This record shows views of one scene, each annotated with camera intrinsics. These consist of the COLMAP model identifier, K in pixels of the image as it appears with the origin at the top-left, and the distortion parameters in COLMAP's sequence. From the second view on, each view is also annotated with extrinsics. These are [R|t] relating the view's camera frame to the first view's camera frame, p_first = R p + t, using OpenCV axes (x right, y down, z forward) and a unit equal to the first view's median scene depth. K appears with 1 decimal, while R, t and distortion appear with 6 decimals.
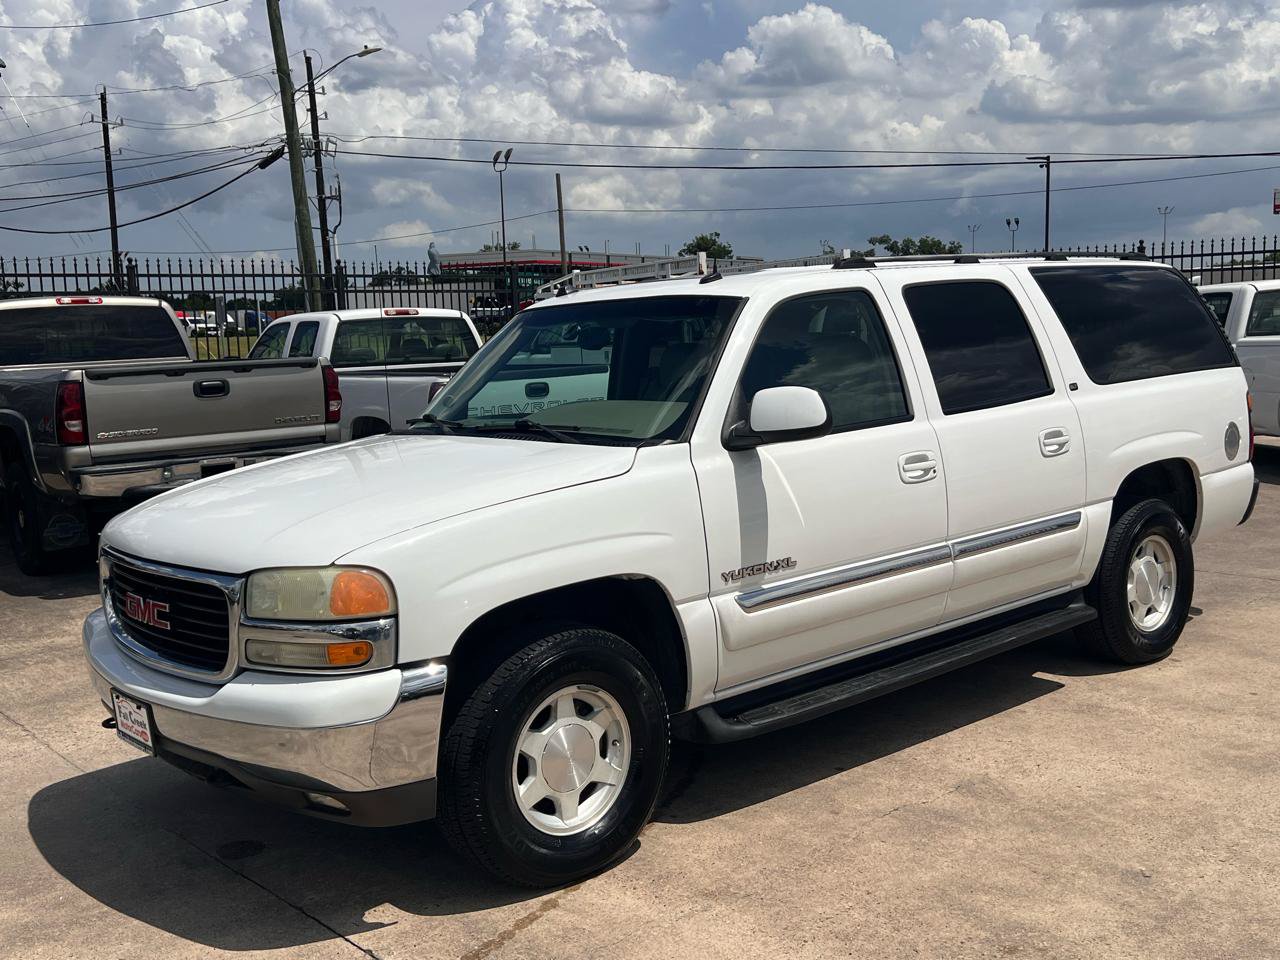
lens RADIAL K [[1245.6, 0, 677.9], [0, 1245.6, 480.4], [0, 0, 1]] dist [0.082926, -0.159736]
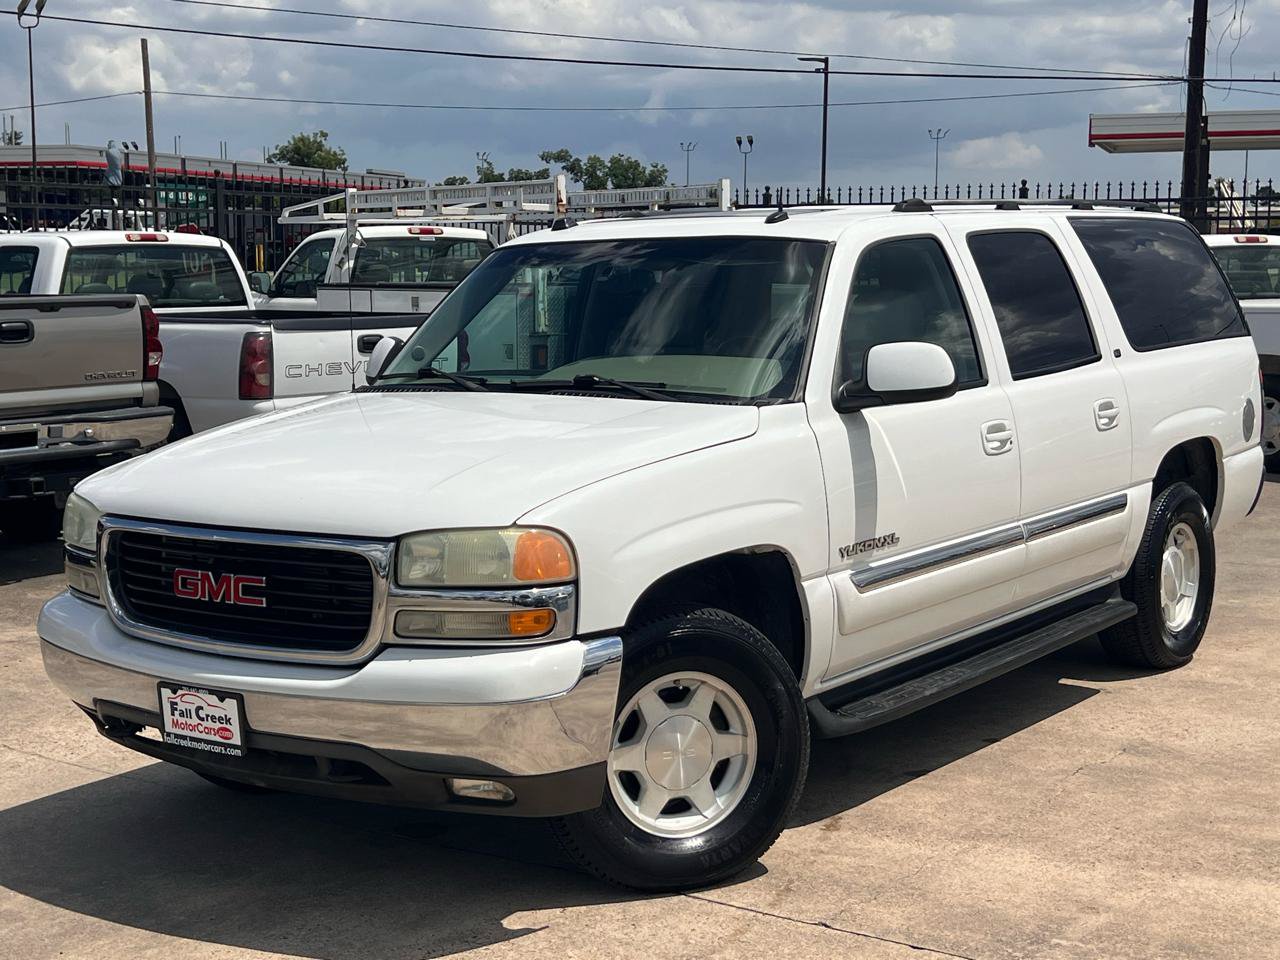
lens RADIAL K [[1753.2, 0, 621.8], [0, 1753.2, 481.0], [0, 0, 1]] dist [0.203422, -0.553113]
pose [[0.979594, 0.008445, 0.200807, -0.284571], [-0.007515, 0.999957, -0.005394, 0.025909], [-0.200844, 0.003775, 0.979616, -0.163772]]
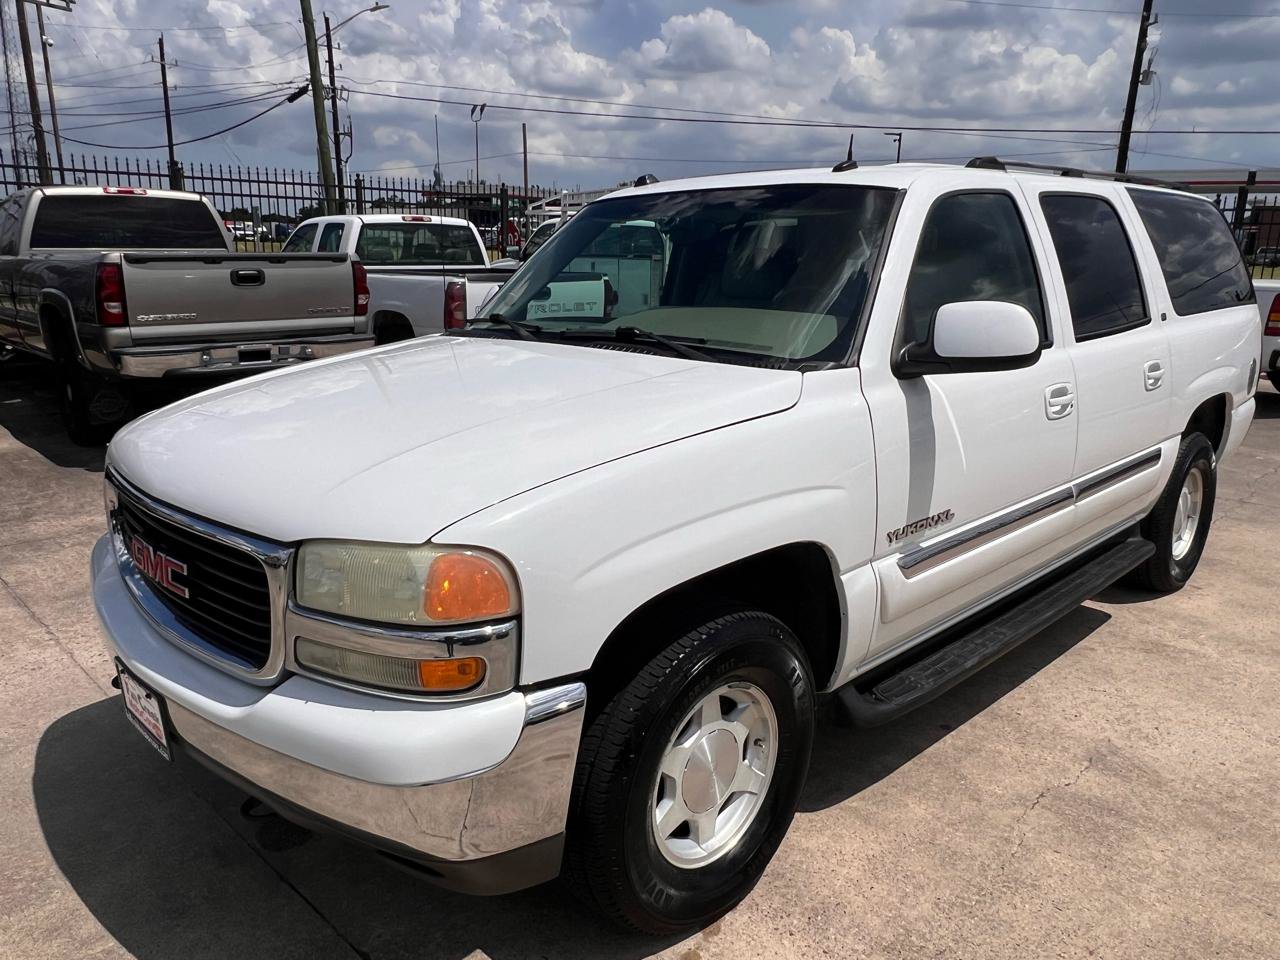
lens RADIAL K [[895.9, 0, 635.7], [0, 895.9, 475.3], [0, 0, 1]] dist [-0.003824, -0.004926]
pose [[0.997879, 0.037598, 0.053143, -0.120924], [-0.043705, 0.991946, 0.118884, -0.018096], [-0.048245, -0.120954, 0.991485, 0.332622]]
